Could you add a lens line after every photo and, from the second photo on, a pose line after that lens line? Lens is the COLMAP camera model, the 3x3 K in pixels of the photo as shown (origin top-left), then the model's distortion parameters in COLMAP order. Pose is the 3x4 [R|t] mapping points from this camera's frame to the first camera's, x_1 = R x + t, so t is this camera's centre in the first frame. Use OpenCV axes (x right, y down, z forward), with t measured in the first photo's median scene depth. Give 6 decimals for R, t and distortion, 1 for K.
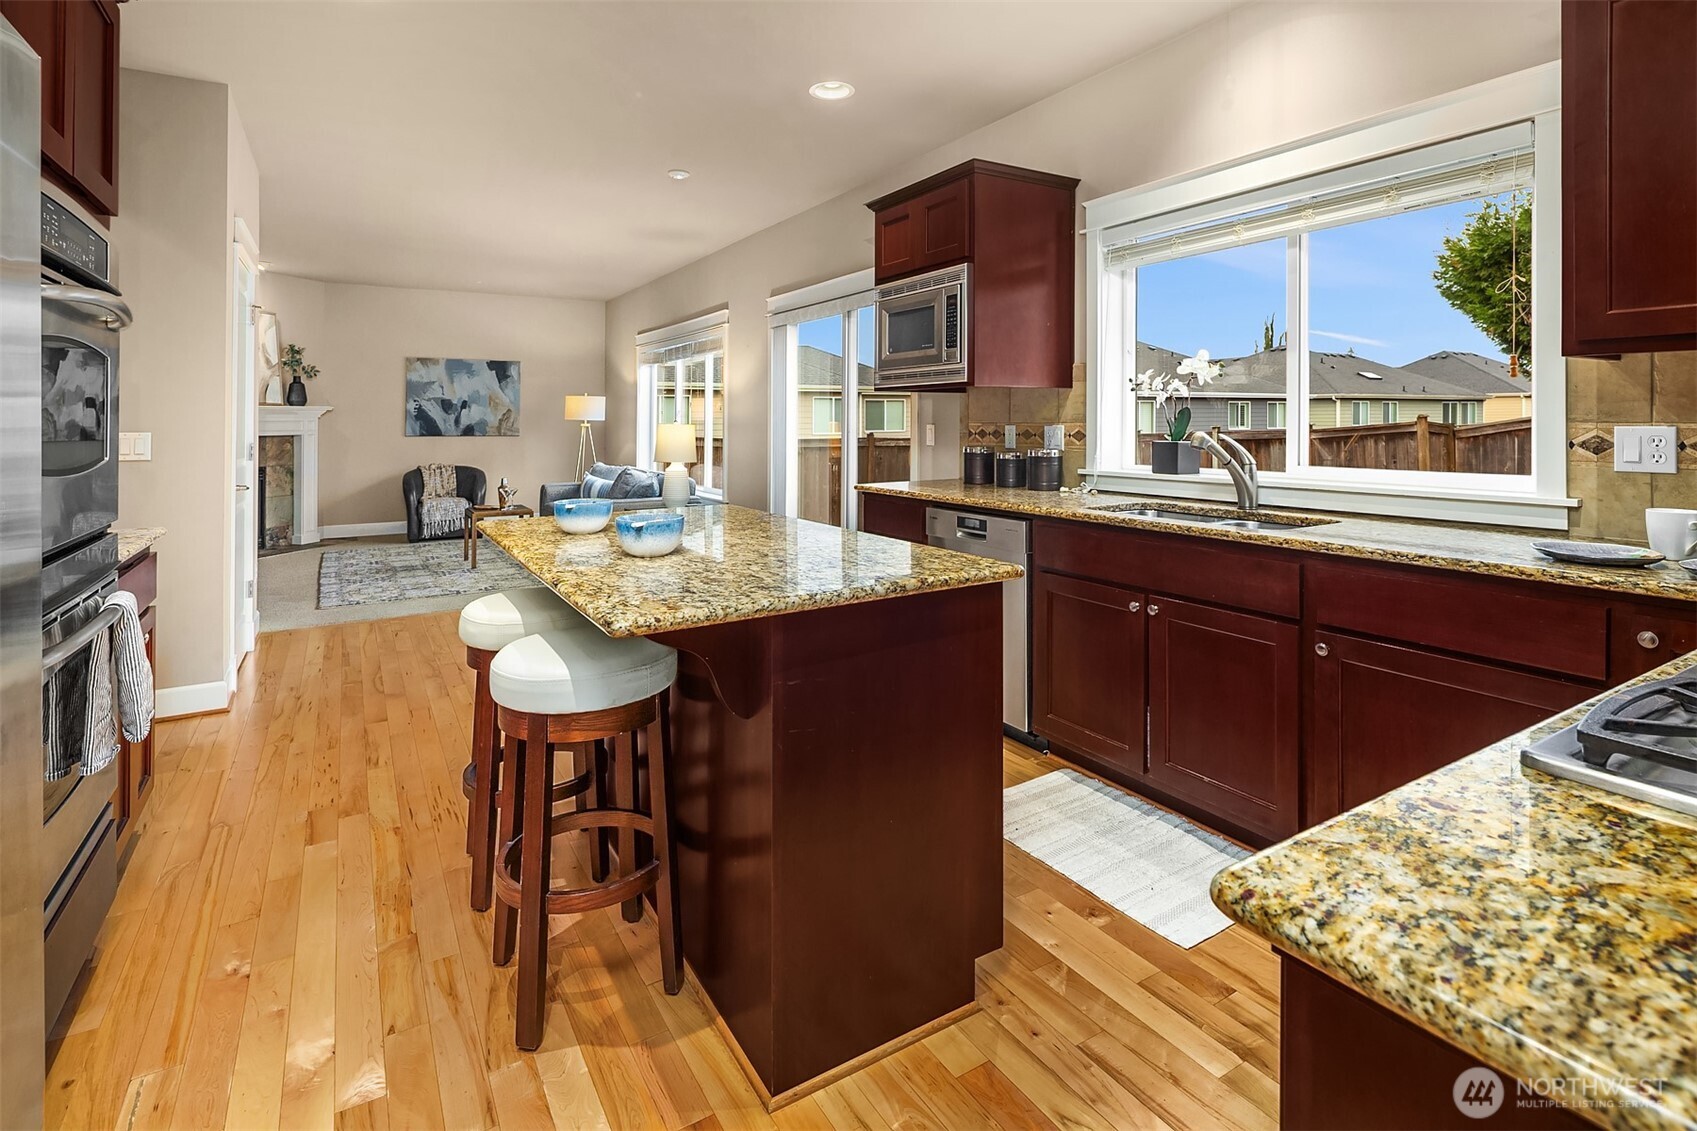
lens RADIAL K [[829.3, 0, 846.4], [0, 829.3, 487.6], [0, 0, 1]] dist [-0.002672, -0.000902]
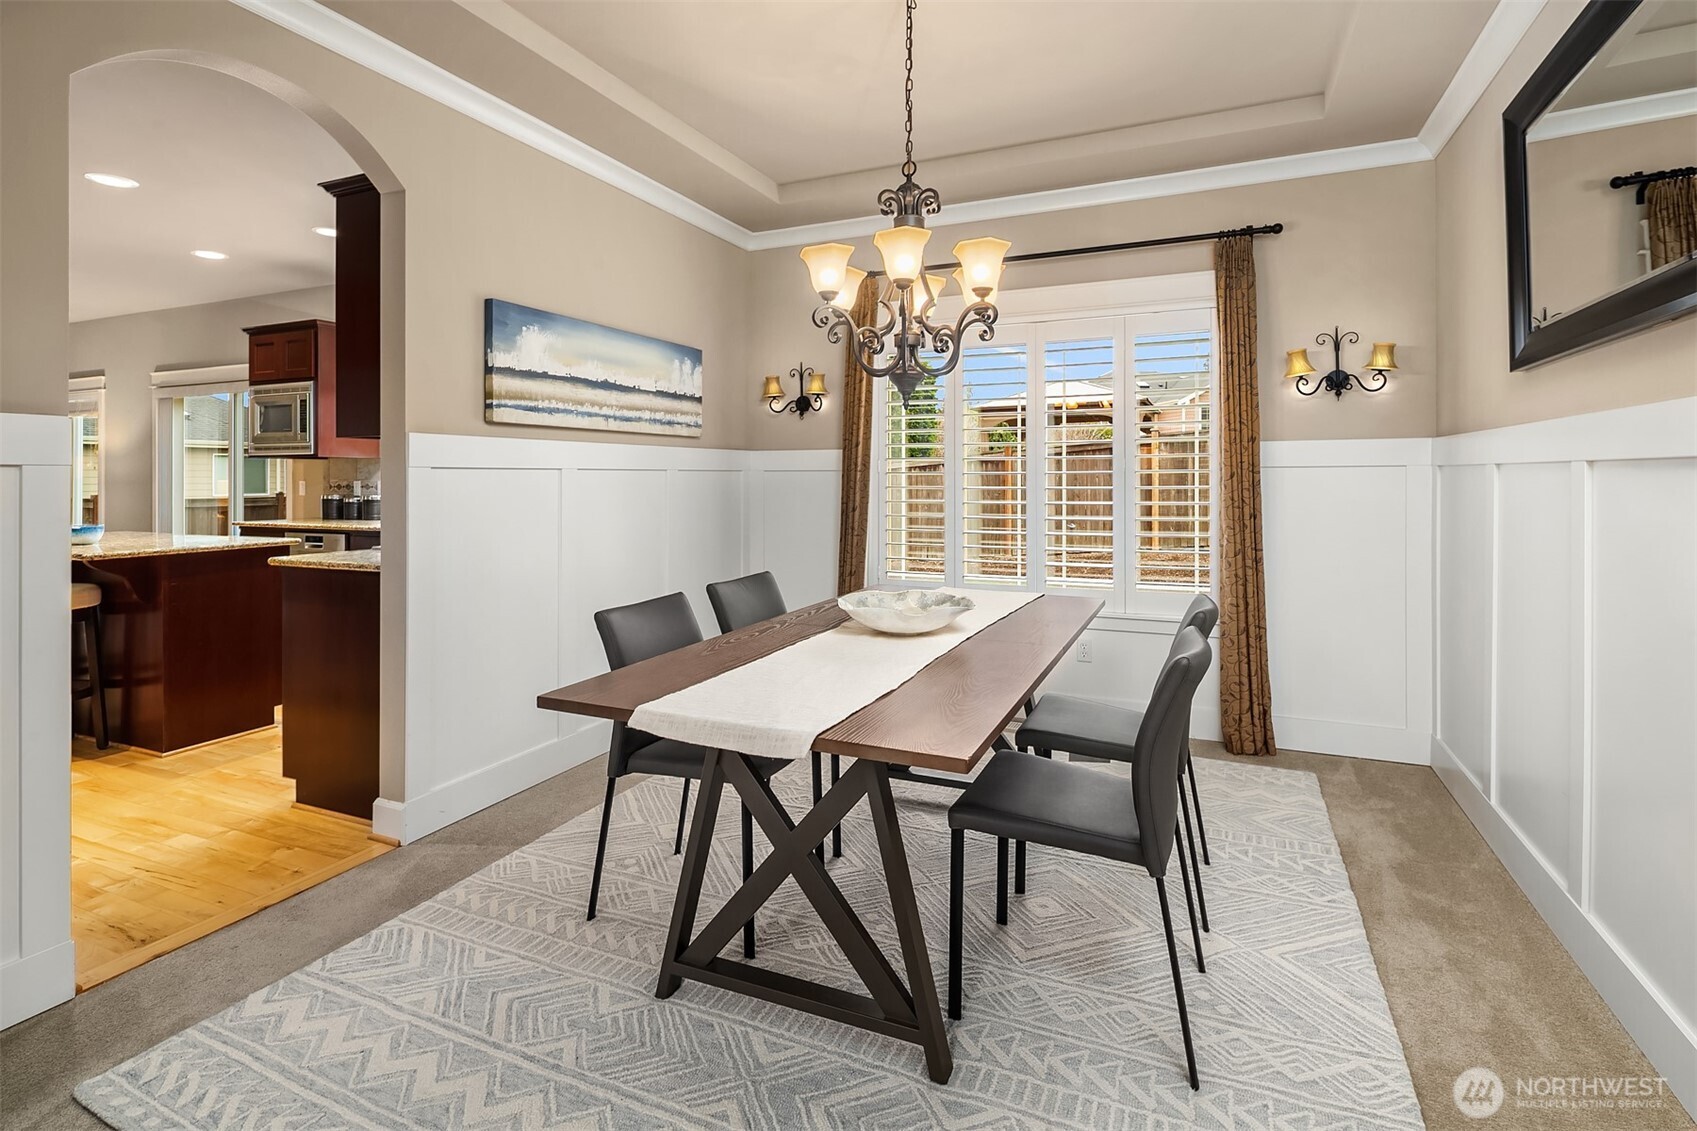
lens RADIAL K [[829.3, 0, 846.4], [0, 829.3, 487.6], [0, 0, 1]] dist [-0.002672, -0.000902]
pose [[0.819024, -0.005104, 0.573737, 0.059430], [0.046334, 0.997283, -0.057271, 0.069022], [-0.571886, 0.073490, 0.817035, -0.794181]]
